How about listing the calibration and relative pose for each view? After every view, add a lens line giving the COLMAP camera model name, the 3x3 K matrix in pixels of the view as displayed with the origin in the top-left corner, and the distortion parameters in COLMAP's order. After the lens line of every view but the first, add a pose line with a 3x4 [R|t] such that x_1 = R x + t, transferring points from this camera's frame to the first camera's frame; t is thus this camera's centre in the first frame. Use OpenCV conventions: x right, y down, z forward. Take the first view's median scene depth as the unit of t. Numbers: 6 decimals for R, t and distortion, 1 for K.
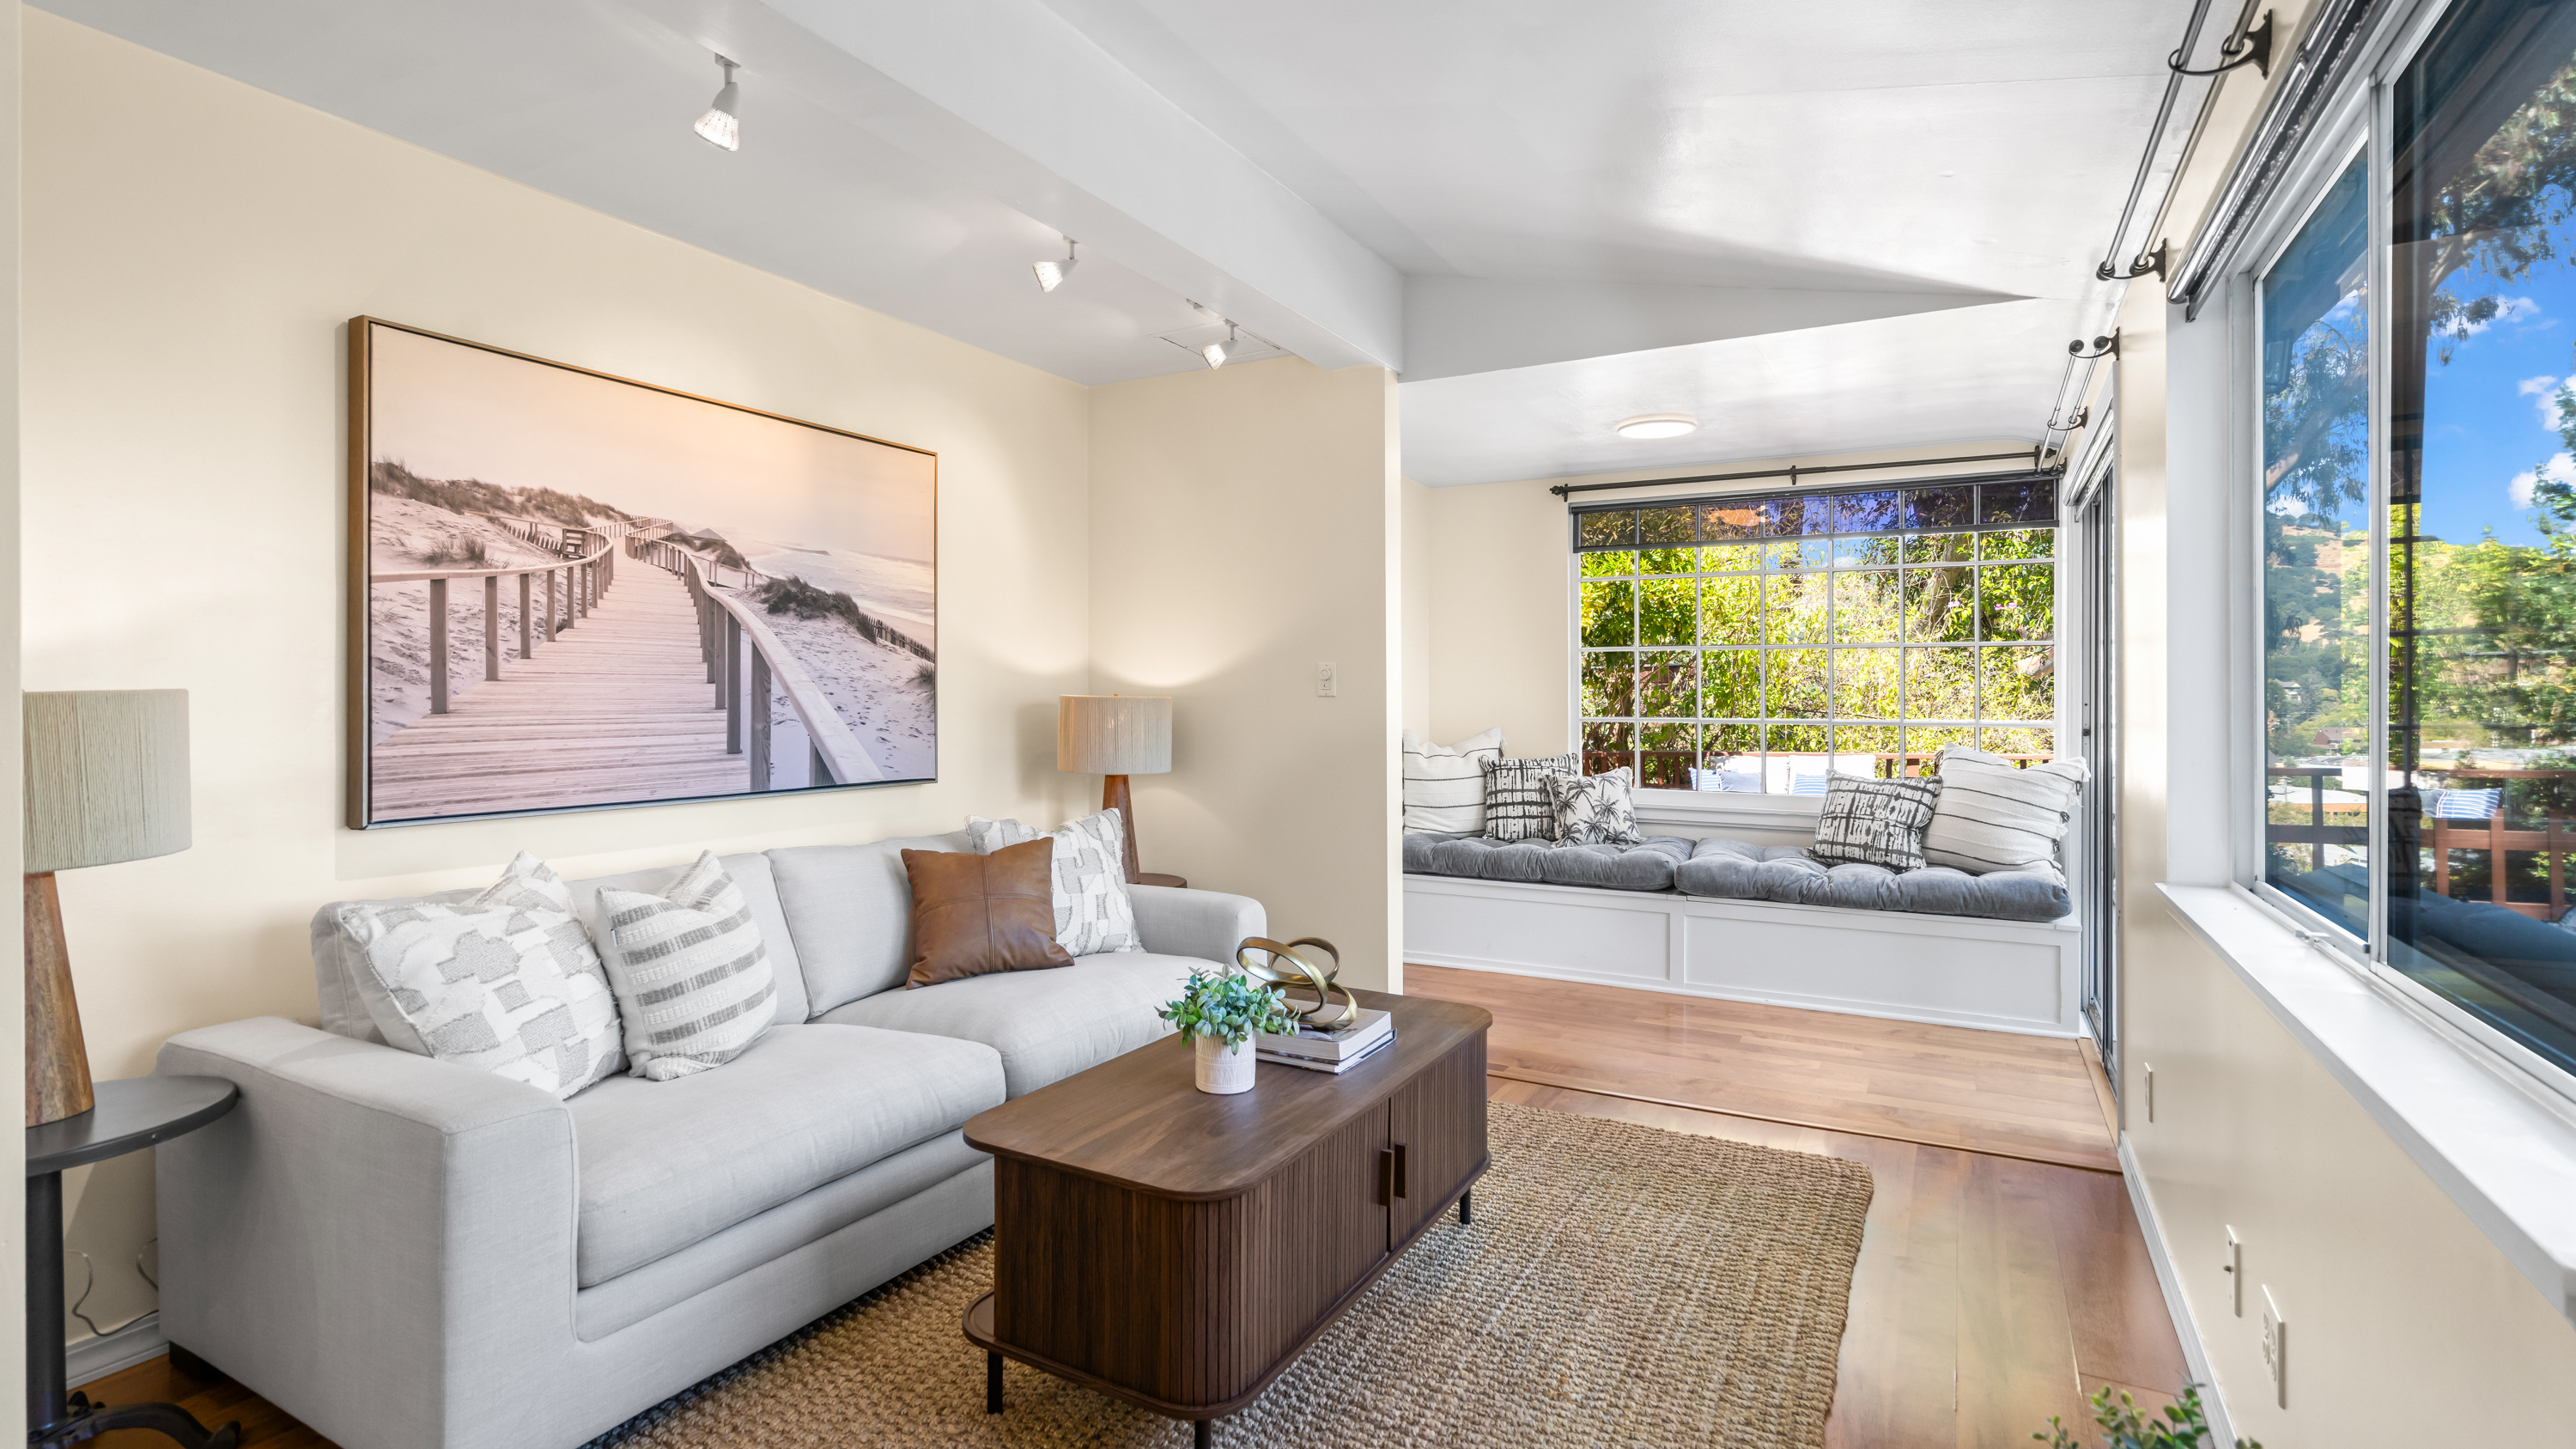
lens RADIAL K [[1172.9, 0, 1292.8], [0, 1172.9, 709.0], [0, 0, 1]] dist [-0.002369, 0.000102]
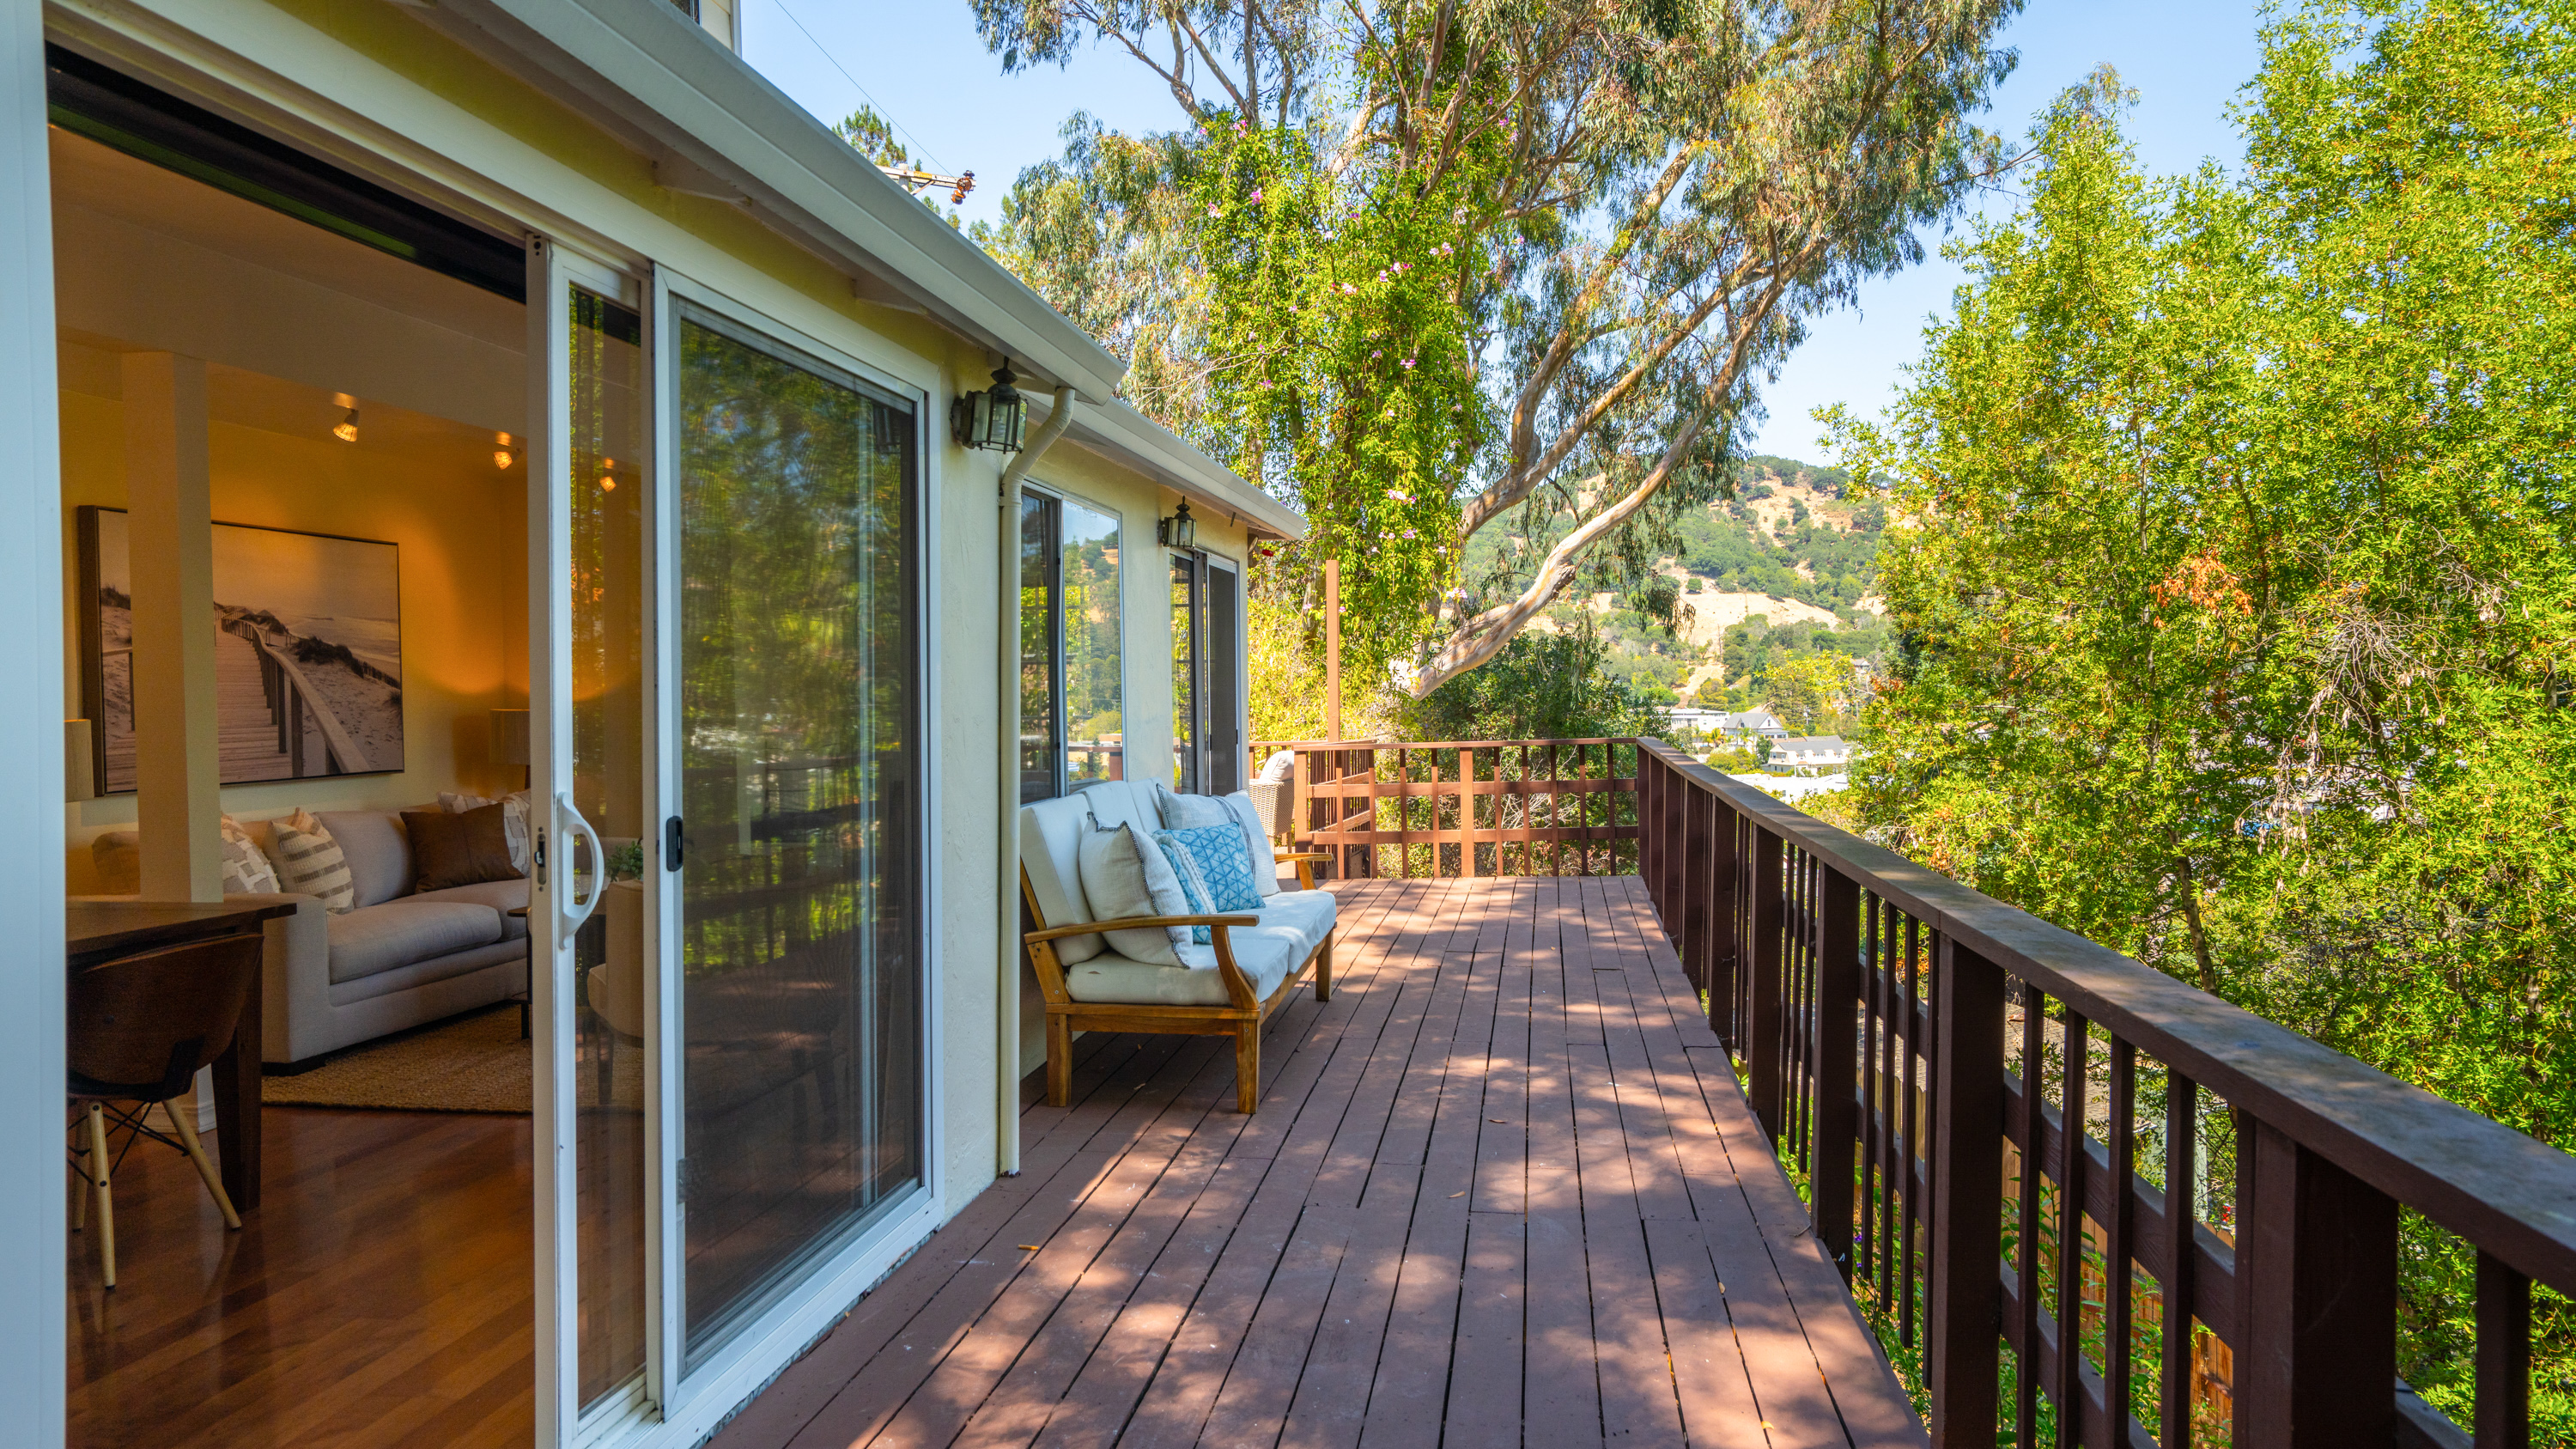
lens RADIAL K [[1595.5, 0, 1290.2], [0, 1595.5, 738.9], [0, 0, 1]] dist [0.002213, 0.000532]
pose [[0.934228, -0.023081, 0.355930, 0.013580], [0.015108, 0.999569, 0.025166, -0.009187], [-0.356357, -0.018134, 0.934174, -0.986610]]
